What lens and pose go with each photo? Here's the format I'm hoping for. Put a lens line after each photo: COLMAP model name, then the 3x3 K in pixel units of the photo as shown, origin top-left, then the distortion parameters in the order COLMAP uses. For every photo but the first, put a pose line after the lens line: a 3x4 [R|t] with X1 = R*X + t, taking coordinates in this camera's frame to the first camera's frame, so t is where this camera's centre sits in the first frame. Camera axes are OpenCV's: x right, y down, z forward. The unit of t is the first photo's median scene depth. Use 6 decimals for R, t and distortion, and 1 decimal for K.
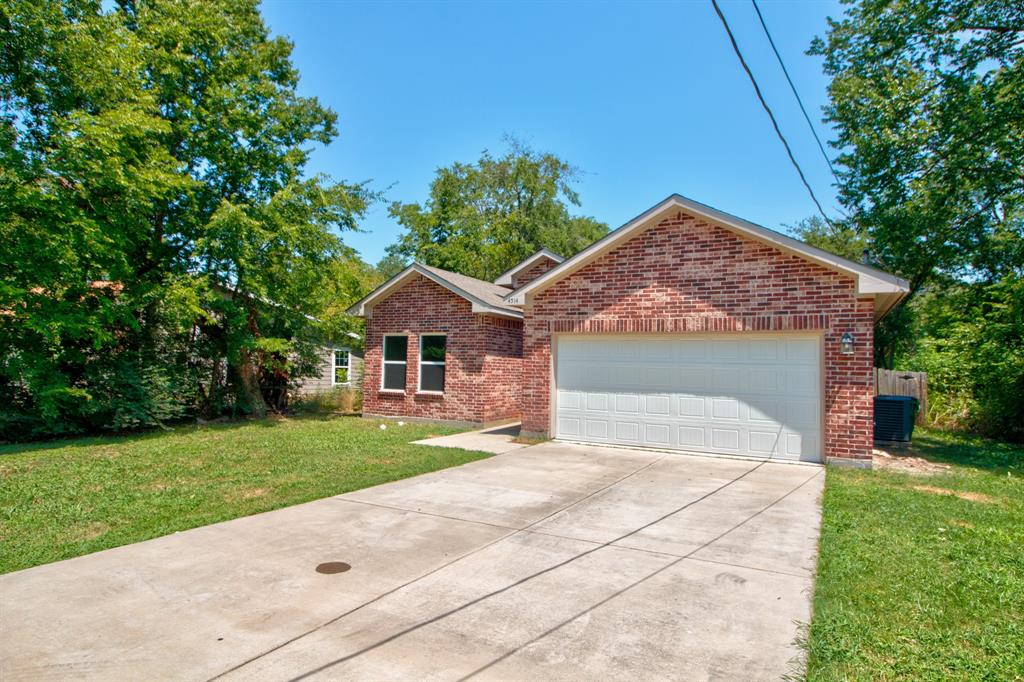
lens RADIAL K [[549.3, 0, 495.7], [0, 549.3, 322.0], [0, 0, 1]] dist [0.011996, -0.019223]
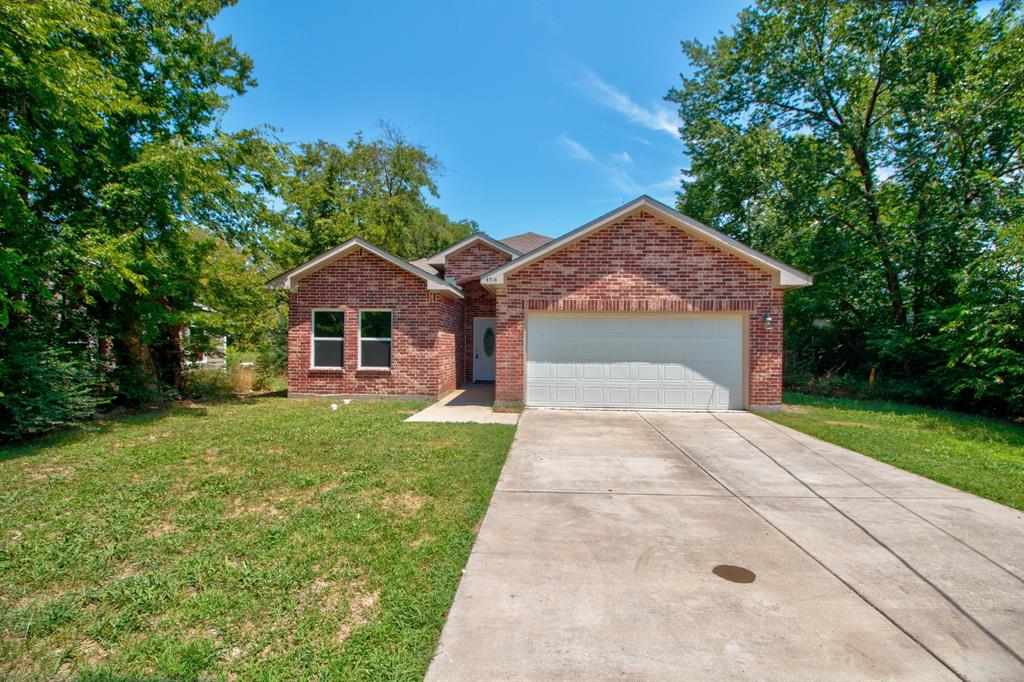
lens RADIAL K [[467.2, 0, 493.2], [0, 467.2, 324.7], [0, 0, 1]] dist [0.000866, -0.009473]
pose [[0.908460, 0.000808, 0.417971, -0.360659], [-0.021402, 0.998776, 0.044586, 0.008020], [-0.417424, -0.049451, 0.907366, 0.187965]]
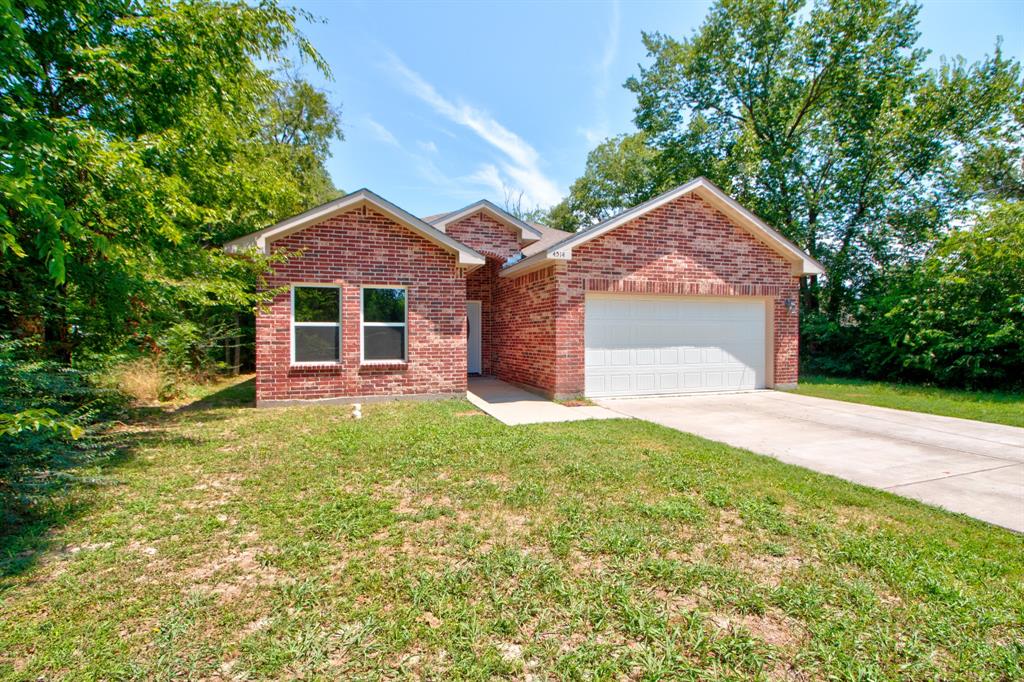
lens RADIAL K [[477.2, 0, 487.9], [0, 477.2, 324.7], [0, 0, 1]] dist [-0.000742, -0.000086]
pose [[0.680171, -0.011350, 0.732966, -0.666758], [-0.042672, 0.997572, 0.055045, 0.041772], [-0.731810, -0.068717, 0.678035, 0.571488]]
